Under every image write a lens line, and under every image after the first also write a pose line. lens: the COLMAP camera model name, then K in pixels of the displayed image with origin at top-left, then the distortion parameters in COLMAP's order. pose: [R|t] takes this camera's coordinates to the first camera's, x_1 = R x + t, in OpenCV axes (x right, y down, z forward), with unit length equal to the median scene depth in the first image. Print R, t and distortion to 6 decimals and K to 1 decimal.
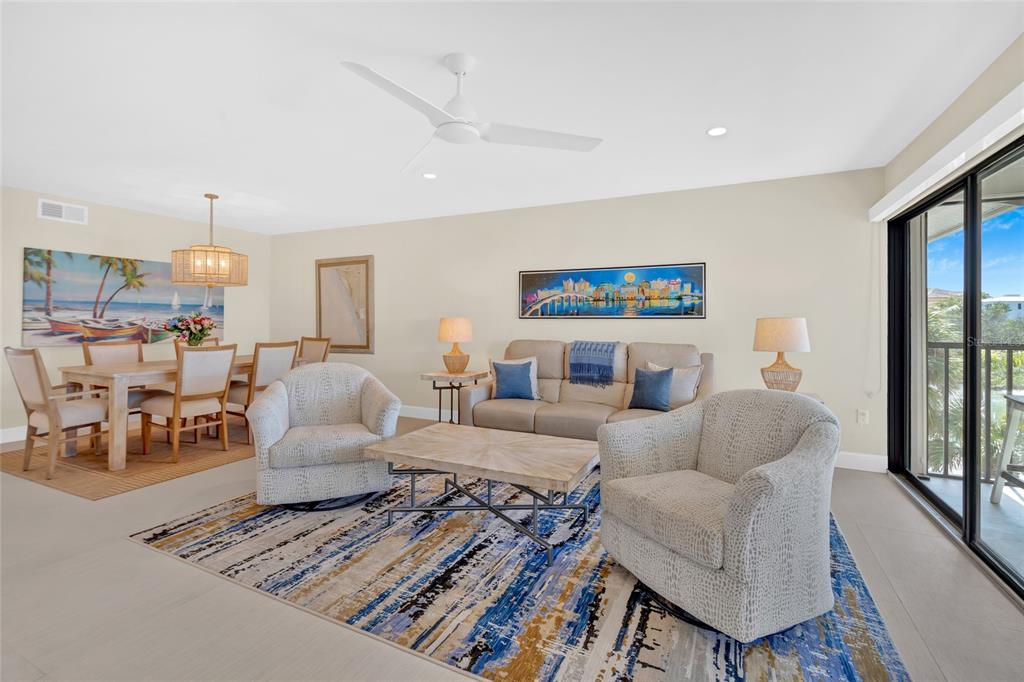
lens RADIAL K [[465.9, 0, 505.5], [0, 465.9, 329.7], [0, 0, 1]] dist [-0.006767, -0.000296]
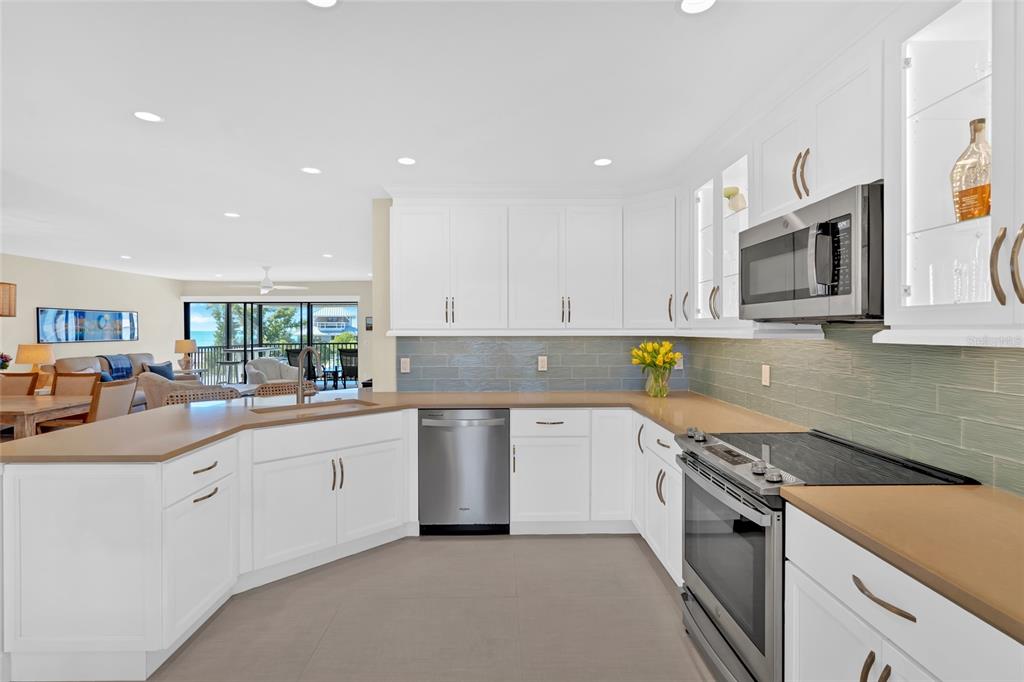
lens RADIAL K [[485.6, 0, 507.0], [0, 485.6, 333.7], [0, 0, 1]] dist [0.000644, 0.000217]
pose [[-0.457048, -0.013955, 0.889332, -2.093245], [0.013602, 0.999650, 0.022676, -0.075360], [-0.889338, 0.022461, -0.456698, 0.531091]]
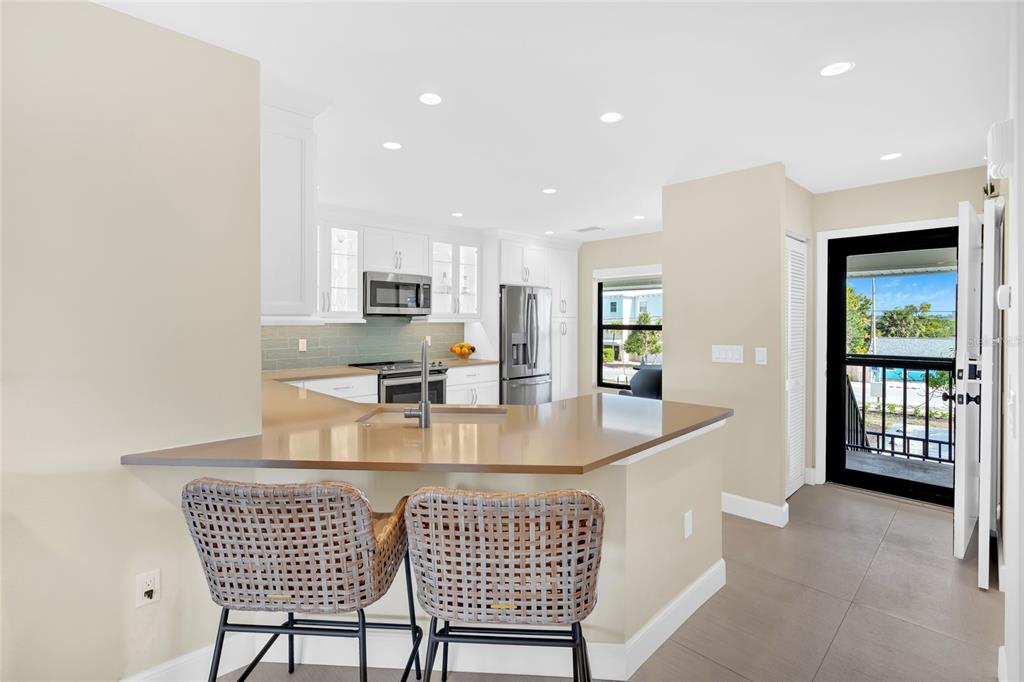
lens RADIAL K [[481.9, 0, 507.1], [0, 481.9, 330.0], [0, 0, 1]] dist [-0.002730, 0.000693]
pose [[-0.323474, 0.013219, -0.946145, -0.814022], [-0.023559, 0.999480, 0.022018, -0.069889], [0.945944, 0.029413, -0.322994, 0.713121]]
